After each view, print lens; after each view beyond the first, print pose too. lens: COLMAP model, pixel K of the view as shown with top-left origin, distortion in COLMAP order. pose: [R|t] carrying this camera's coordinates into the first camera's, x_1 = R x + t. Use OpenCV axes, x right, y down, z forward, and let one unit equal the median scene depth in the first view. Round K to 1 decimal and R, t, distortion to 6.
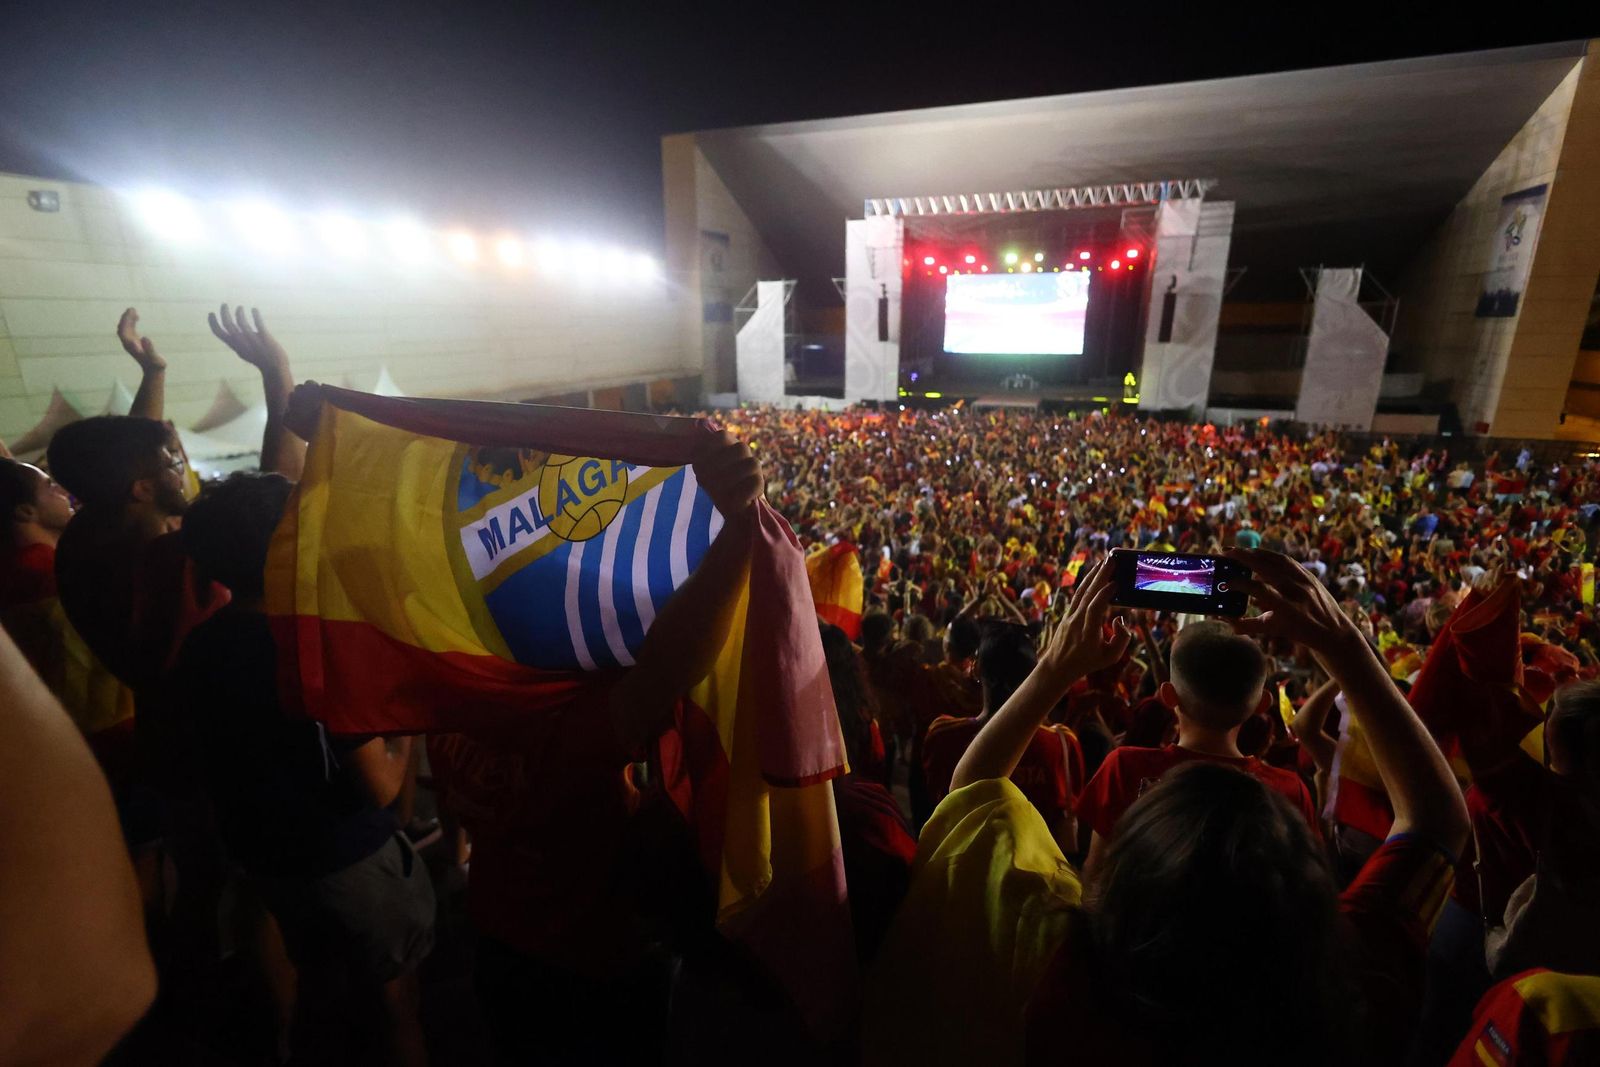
lens RADIAL K [[743.8, 0, 796.8], [0, 743.8, 530.9], [0, 0, 1]] dist [0.000801, 0.000831]
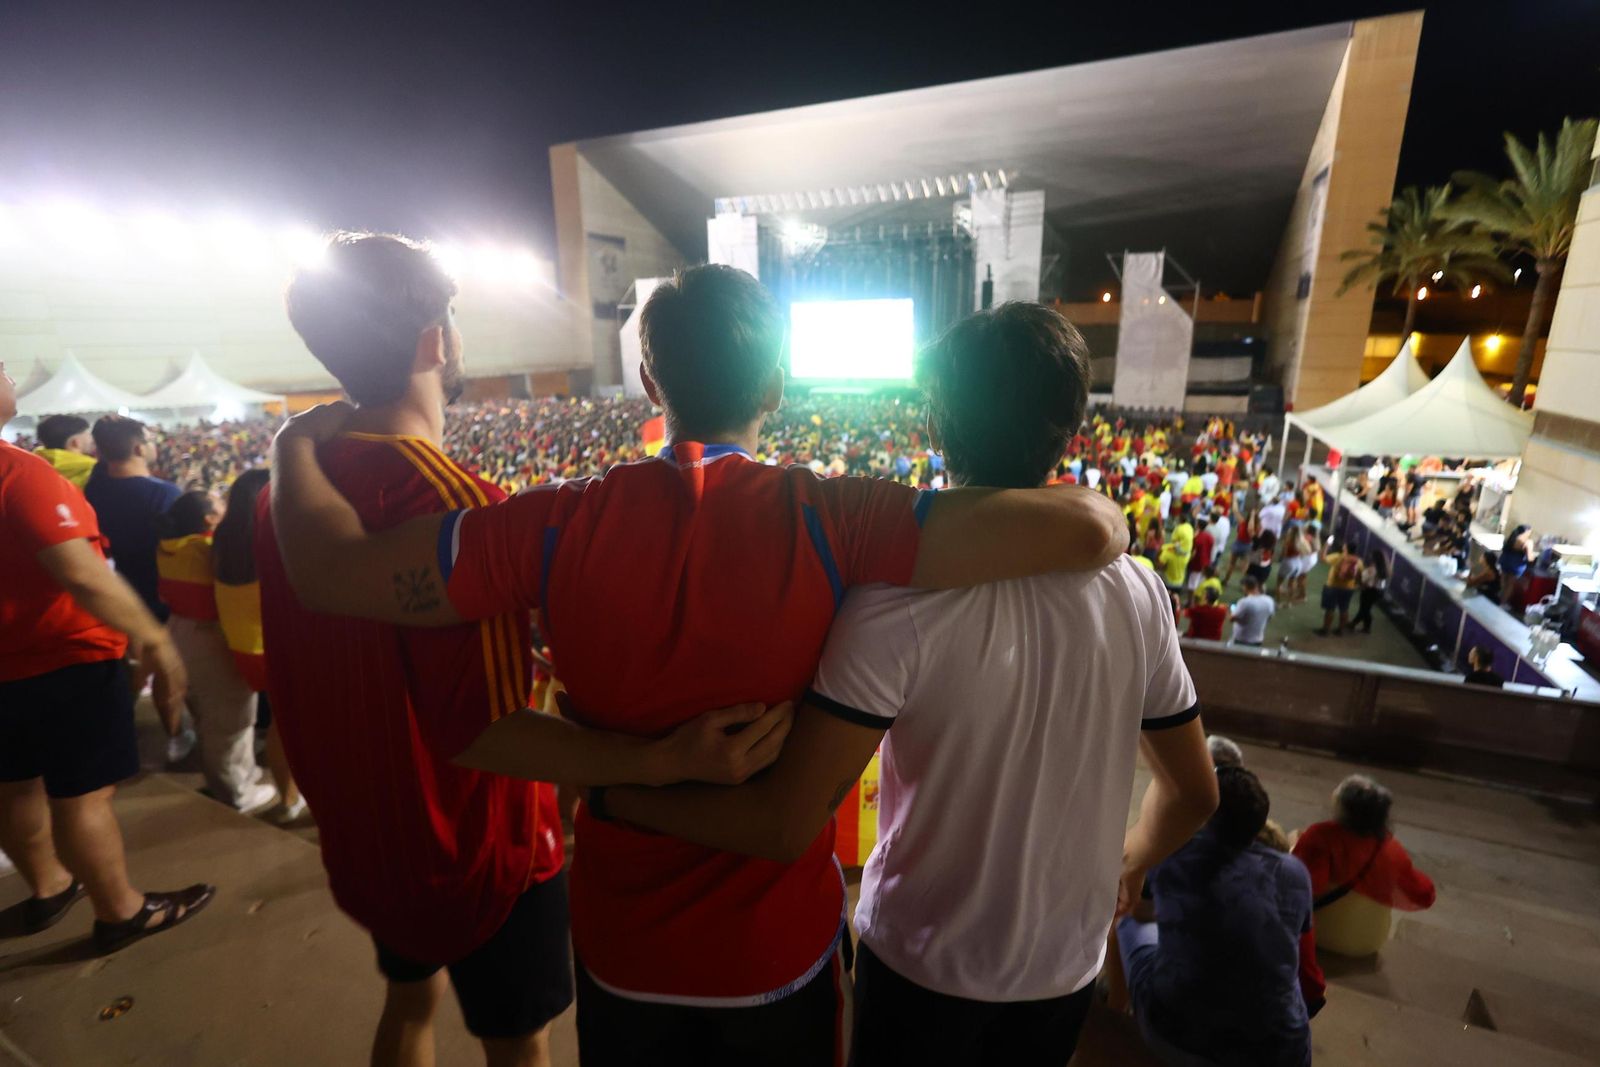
lens RADIAL K [[746.2, 0, 796.4], [0, 746.2, 530.2], [0, 0, 1]] dist [-0.000643, 0.000662]
pose [[0.997170, 0.008613, -0.074689, 0.321782], [-0.009892, 0.999810, -0.016775, 0.046520], [0.074530, 0.017466, 0.997066, -0.046884]]
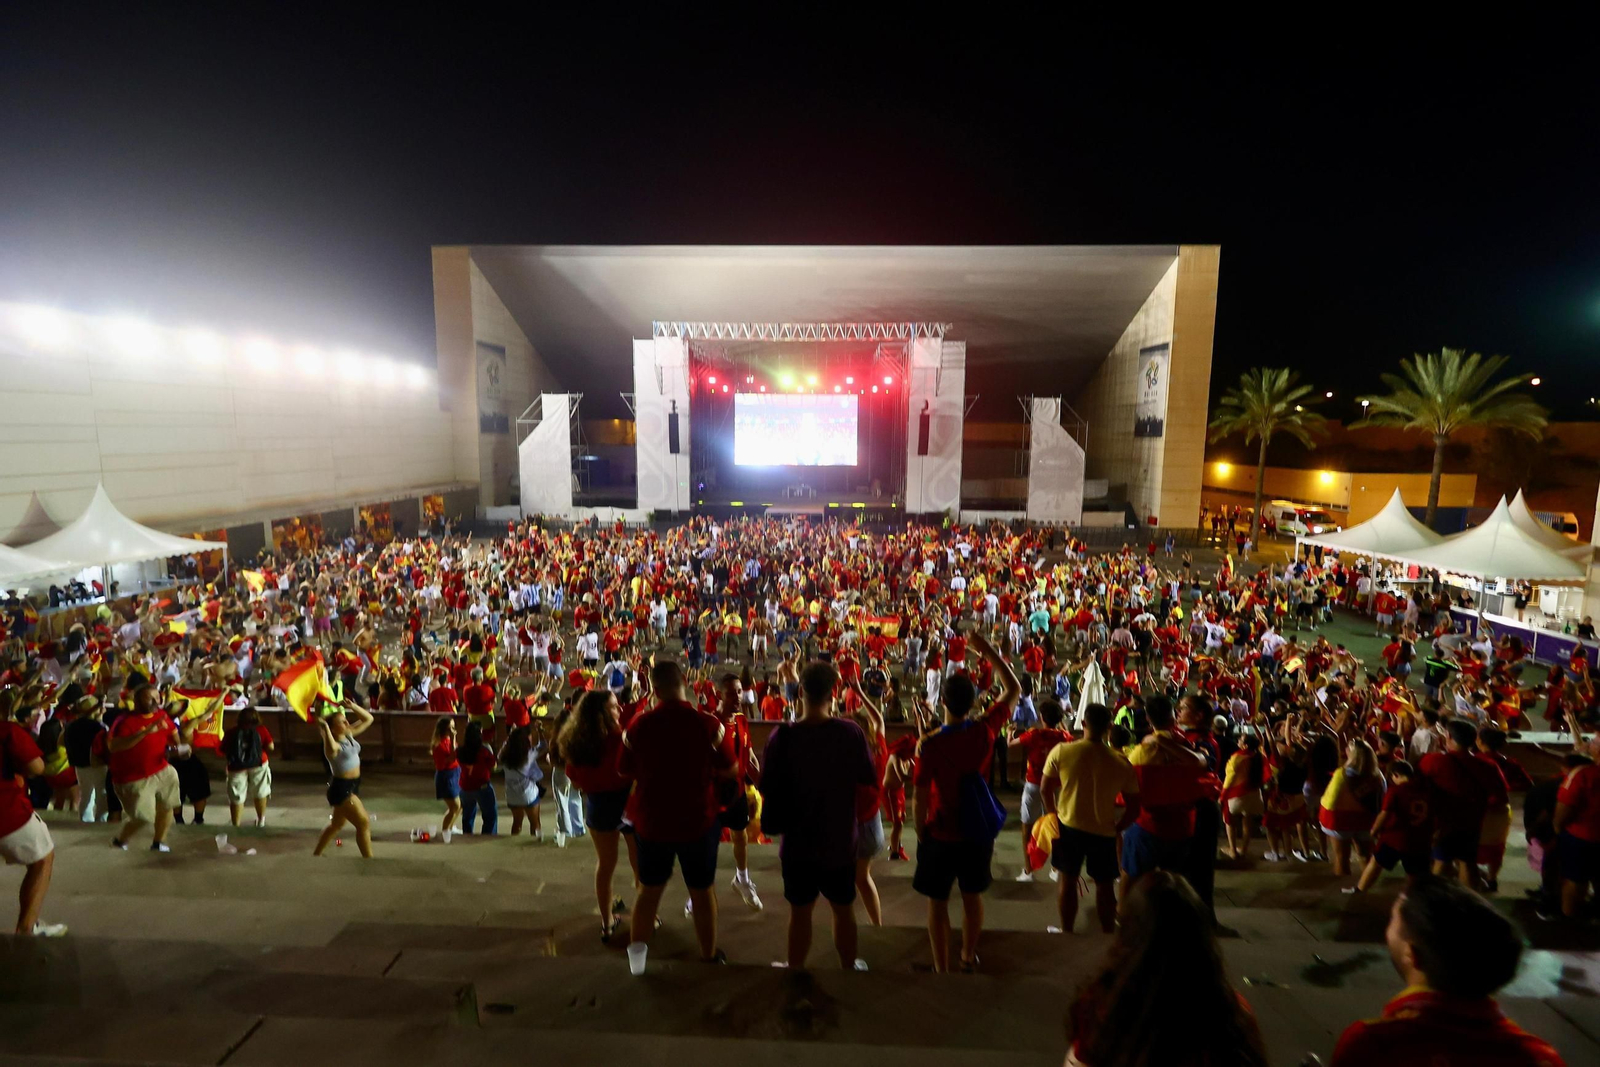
lens RADIAL K [[737.4, 0, 795.7], [0, 737.4, 530.8], [0, 0, 1]] dist [-0.000589, 0.000311]
pose [[0.945556, -0.032068, 0.323877, -0.069654], [0.077423, 0.988730, -0.128138, -0.006417], [-0.316117, 0.146237, 0.937382, 0.006972]]
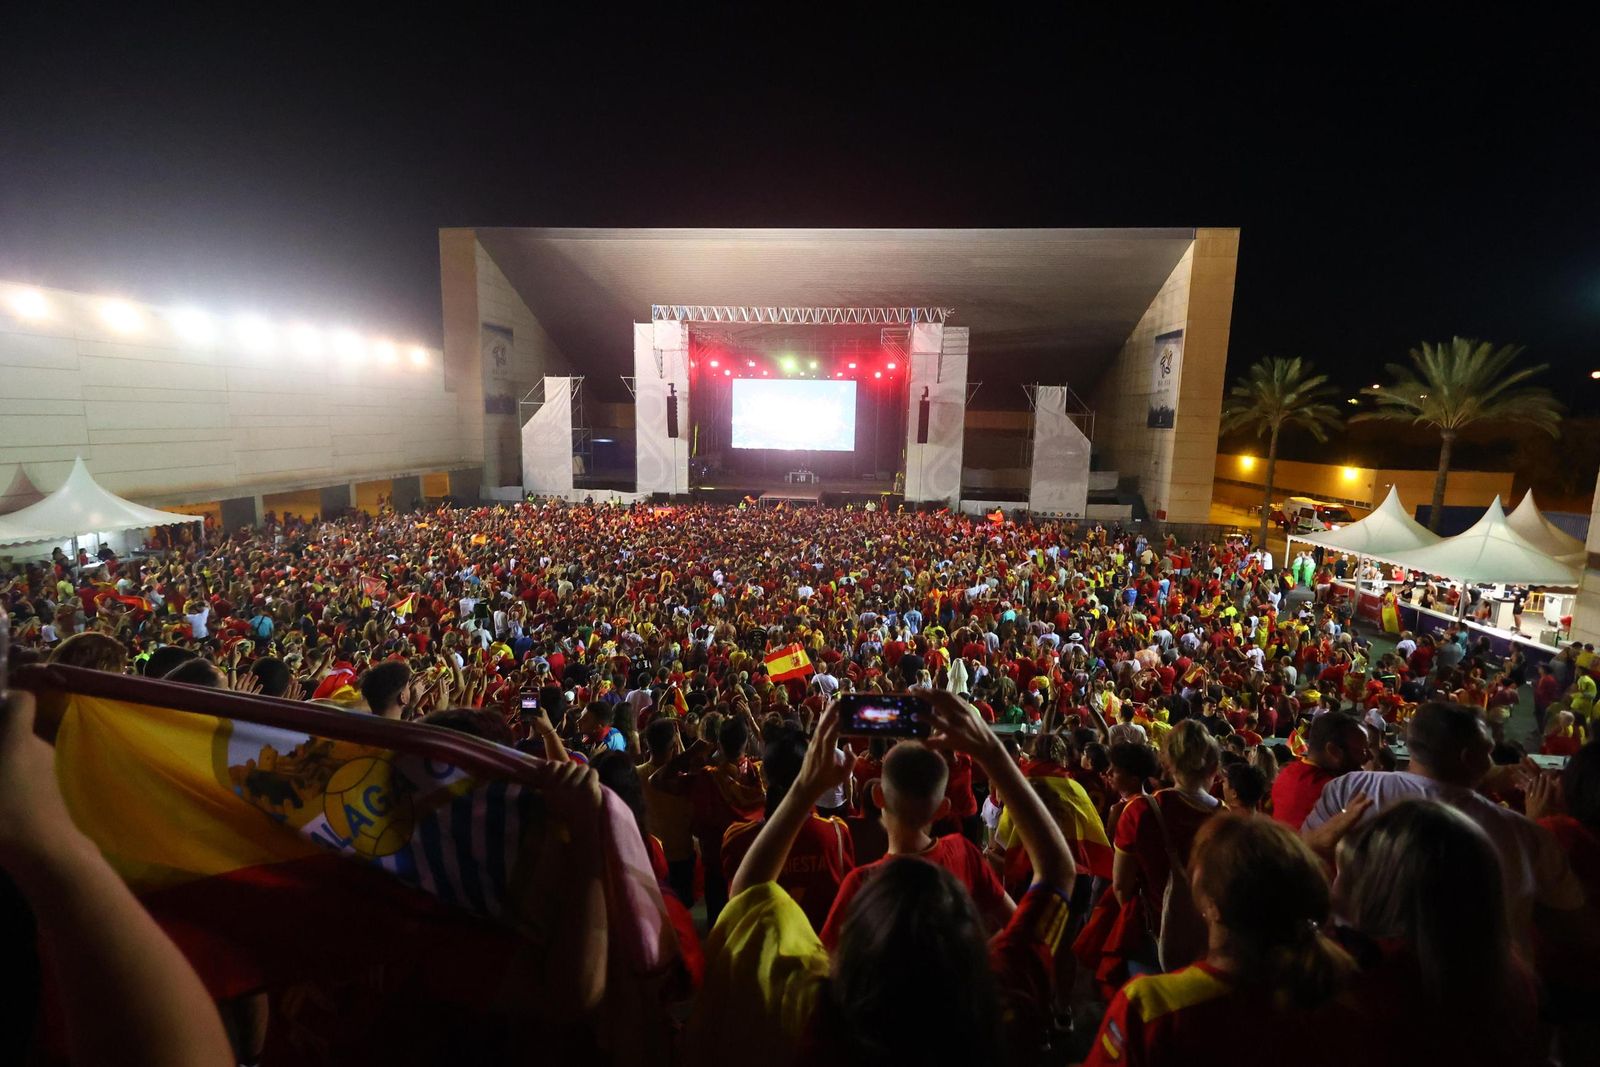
lens RADIAL K [[737.4, 0, 795.7], [0, 737.4, 530.8], [0, 0, 1]] dist [-0.000589, 0.000311]
pose [[0.962114, -0.016312, 0.272160, -0.000307], [0.048910, 0.992342, -0.113425, -0.002572], [-0.268225, 0.122439, 0.955544, -0.006290]]
